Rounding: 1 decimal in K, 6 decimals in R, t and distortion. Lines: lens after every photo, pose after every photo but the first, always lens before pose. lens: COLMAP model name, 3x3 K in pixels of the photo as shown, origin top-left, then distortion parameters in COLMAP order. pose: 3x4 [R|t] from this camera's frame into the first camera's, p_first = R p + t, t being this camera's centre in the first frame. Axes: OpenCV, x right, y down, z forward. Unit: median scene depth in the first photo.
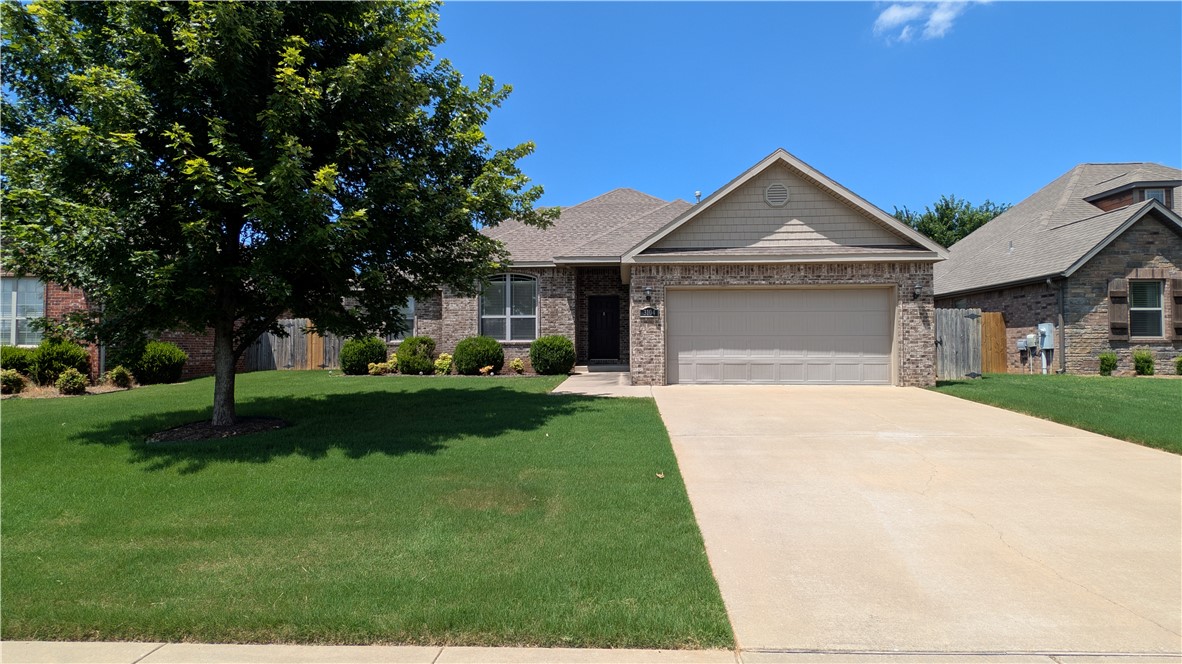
lens RADIAL K [[416.9, 0, 587.3], [0, 416.9, 332.3], [0, 0, 1]] dist [0.001747, -0.001854]
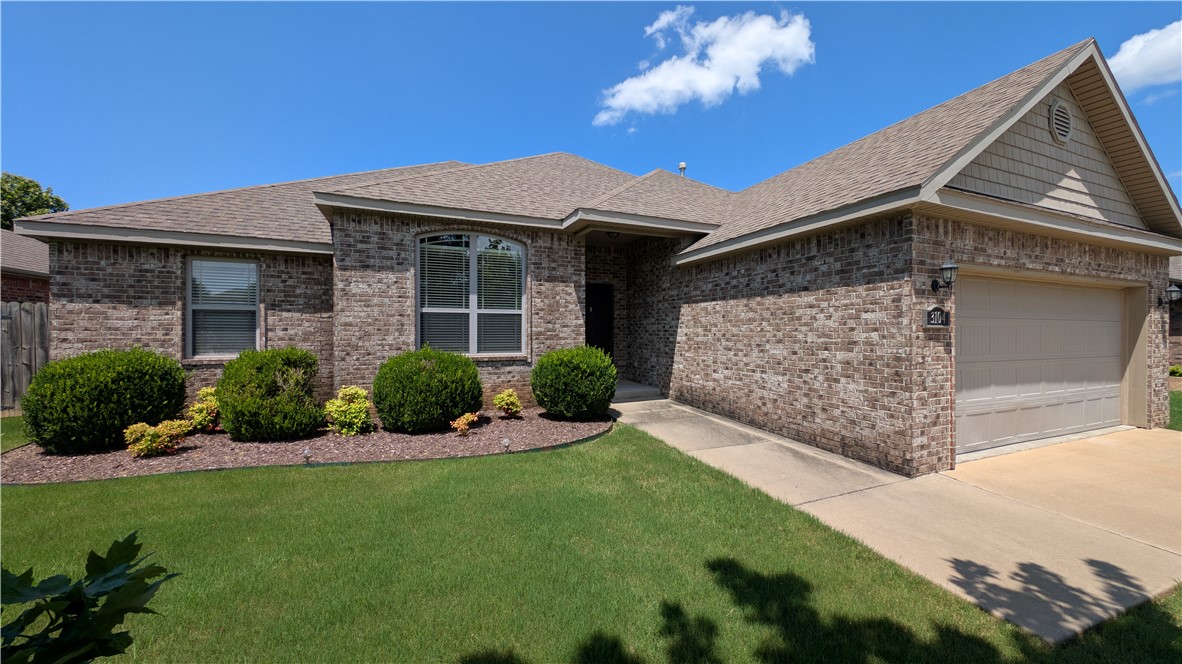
lens RADIAL K [[380.5, 0, 591.0], [0, 380.5, 332.0], [0, 0, 1]] dist [0.000381, -0.000142]
pose [[0.928386, 0.005499, 0.371576, -0.235257], [-0.013479, 0.999731, 0.018882, -0.021421], [-0.371372, -0.022539, 0.928210, 0.473039]]
